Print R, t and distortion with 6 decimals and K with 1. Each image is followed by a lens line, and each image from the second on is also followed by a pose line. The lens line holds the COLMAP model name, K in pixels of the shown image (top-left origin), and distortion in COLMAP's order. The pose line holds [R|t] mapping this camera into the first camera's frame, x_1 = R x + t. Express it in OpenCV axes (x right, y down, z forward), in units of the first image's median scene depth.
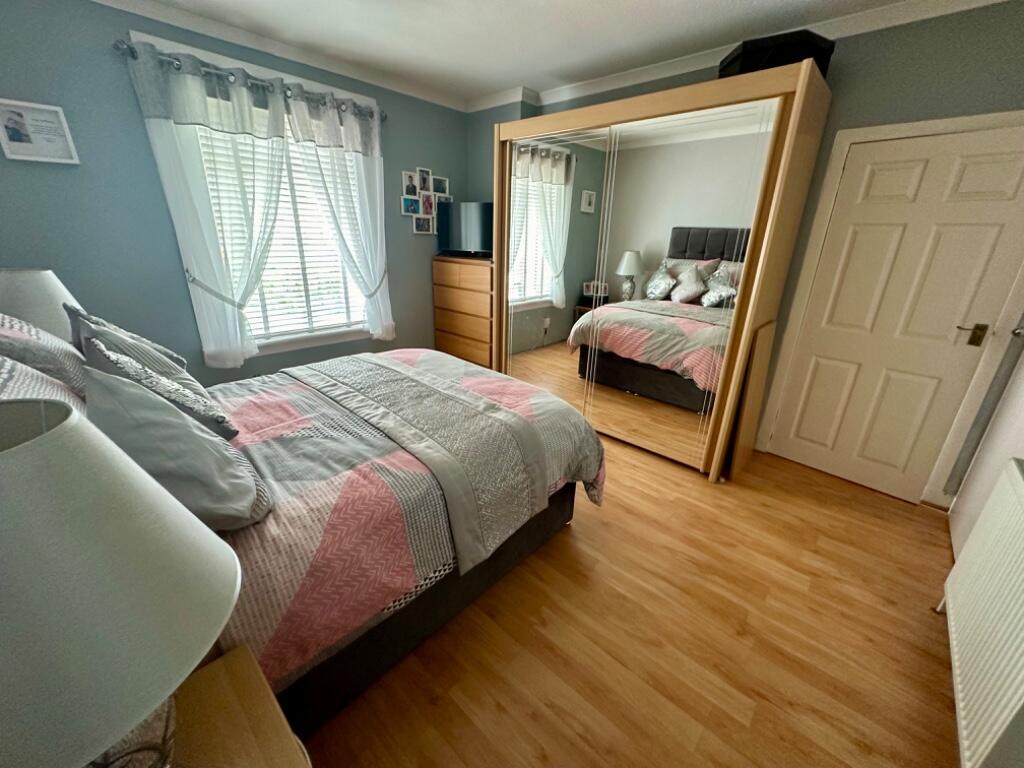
lens RADIAL K [[407.8, 0, 512.0], [0, 407.8, 384.0], [0, 0, 1]] dist [-0.001056, -0.000172]
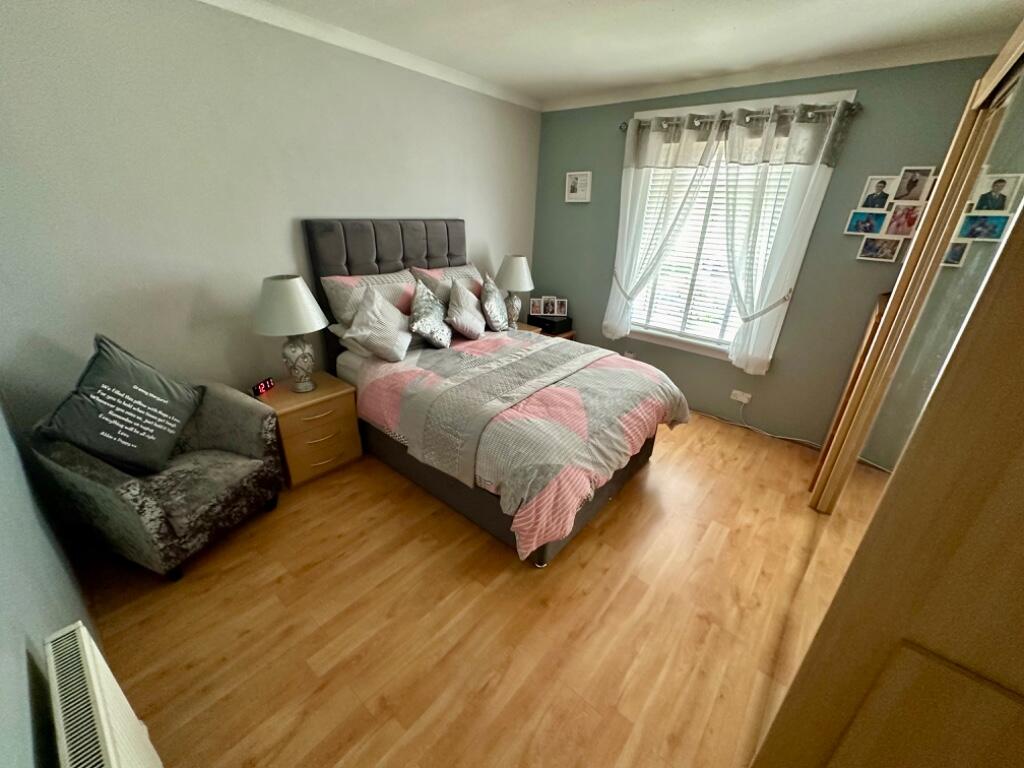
lens RADIAL K [[407.8, 0, 512.0], [0, 407.8, 384.0], [0, 0, 1]] dist [-0.001056, -0.000172]
pose [[0.041079, 0.373173, -0.926852, 0.784529], [-0.378994, 0.864130, 0.331123, -0.287736], [0.924487, 0.337669, 0.176928, 0.586159]]
